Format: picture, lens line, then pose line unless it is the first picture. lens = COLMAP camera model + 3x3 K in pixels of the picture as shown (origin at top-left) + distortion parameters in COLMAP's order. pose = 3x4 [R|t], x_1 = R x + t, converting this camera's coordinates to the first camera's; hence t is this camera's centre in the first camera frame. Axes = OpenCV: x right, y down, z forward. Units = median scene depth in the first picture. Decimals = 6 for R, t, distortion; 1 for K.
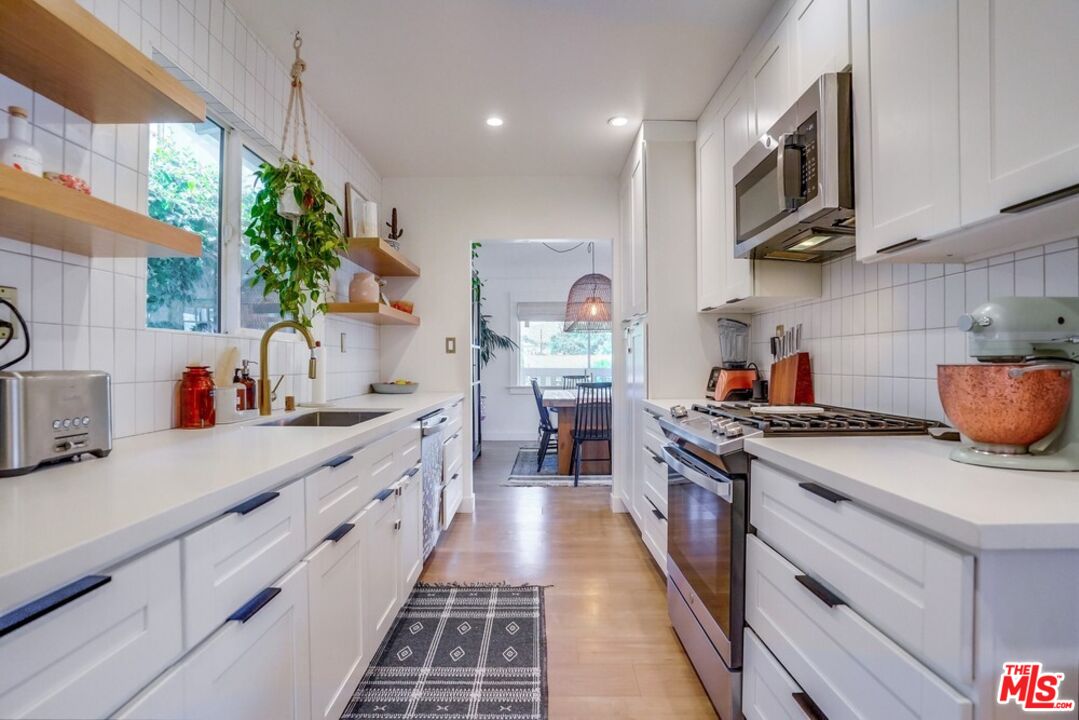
lens RADIAL K [[536.8, 0, 541.0], [0, 536.8, 363.7], [0, 0, 1]] dist [-0.043997, 0.011611]
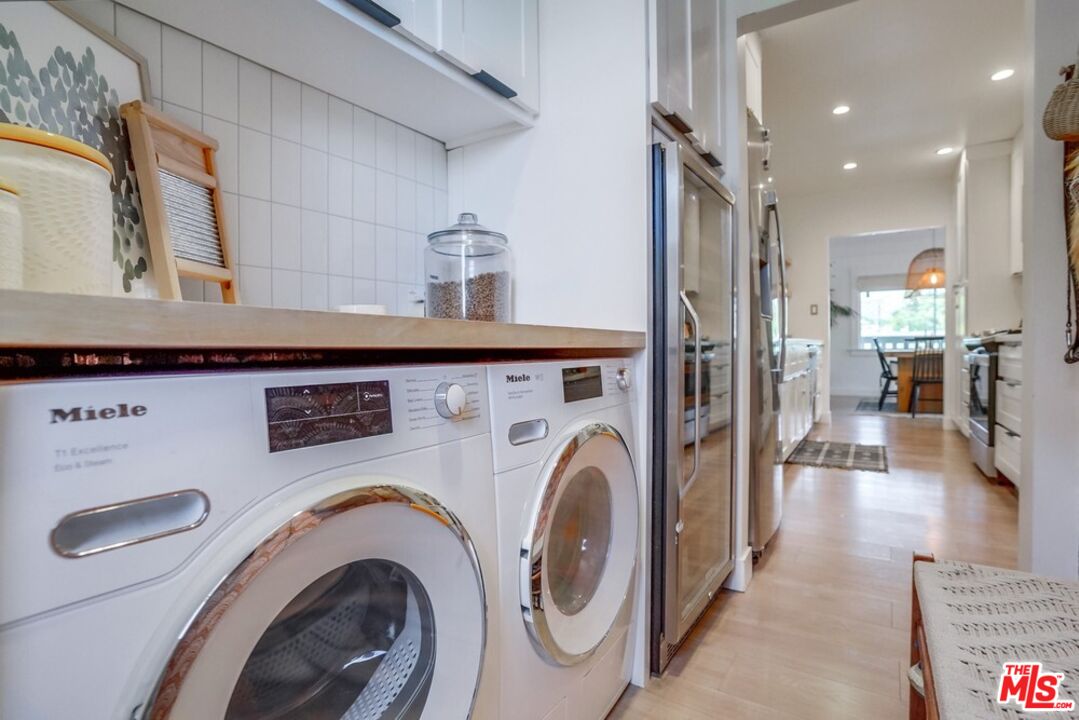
lens RADIAL K [[536.8, 0, 548.5], [0, 536.8, 367.1], [0, 0, 1]] dist [-0.043997, 0.011611]
pose [[0.848231, 0.008142, -0.529564, -0.008159], [0.012556, 0.999292, 0.035476, 0.047895], [0.529478, -0.036741, 0.847528, -0.491726]]
